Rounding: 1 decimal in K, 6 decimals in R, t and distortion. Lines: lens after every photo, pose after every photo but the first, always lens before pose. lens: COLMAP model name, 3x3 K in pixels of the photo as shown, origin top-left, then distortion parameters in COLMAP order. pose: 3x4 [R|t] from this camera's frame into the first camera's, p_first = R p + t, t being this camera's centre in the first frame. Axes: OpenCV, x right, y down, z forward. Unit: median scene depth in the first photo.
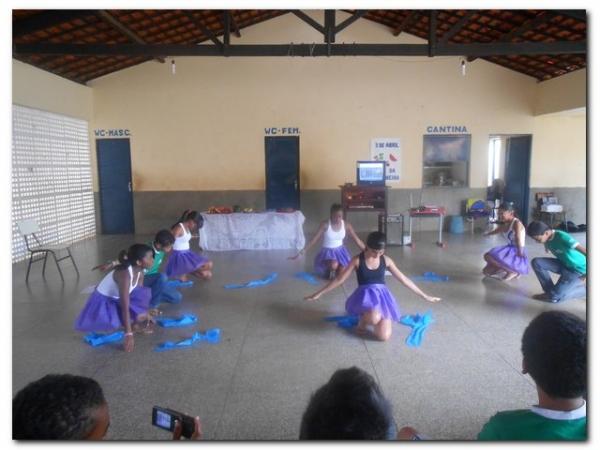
lens RADIAL K [[446.5, 0, 297.7], [0, 446.5, 221.3], [0, 0, 1]] dist [-0.040189, 0.058241]
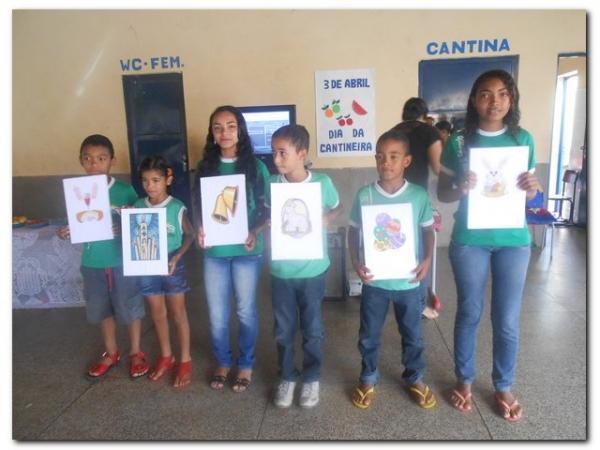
lens RADIAL K [[446.5, 0, 297.7], [0, 446.5, 221.3], [0, 0, 1]] dist [-0.040189, 0.058241]
pose [[0.993765, -0.000440, -0.111491, 0.225699], [0.006803, 0.998368, 0.056697, -0.045908], [0.111284, -0.057102, 0.992147, 0.529440]]
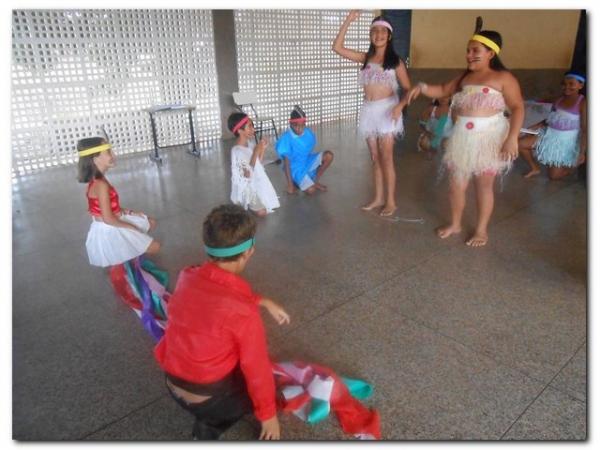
lens RADIAL K [[446.5, 0, 297.7], [0, 446.5, 221.3], [0, 0, 1]] dist [-0.040189, 0.058241]
pose [[0.647252, 0.259007, -0.716925, 0.234616], [-0.070548, 0.956822, 0.281984, -0.009489], [0.759005, -0.131937, 0.637577, 0.243189]]
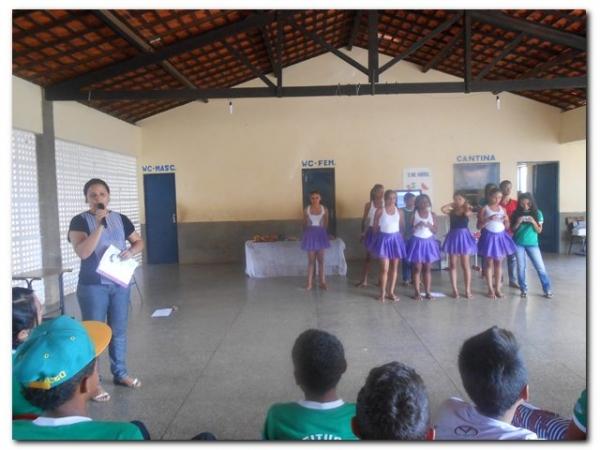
lens RADIAL K [[446.5, 0, 297.7], [0, 446.5, 221.3], [0, 0, 1]] dist [-0.040189, 0.058241]
pose [[0.999366, -0.017669, -0.030901, -0.059622], [0.015509, 0.997510, -0.068798, 0.007100], [0.032040, 0.068275, 0.997152, -0.050989]]
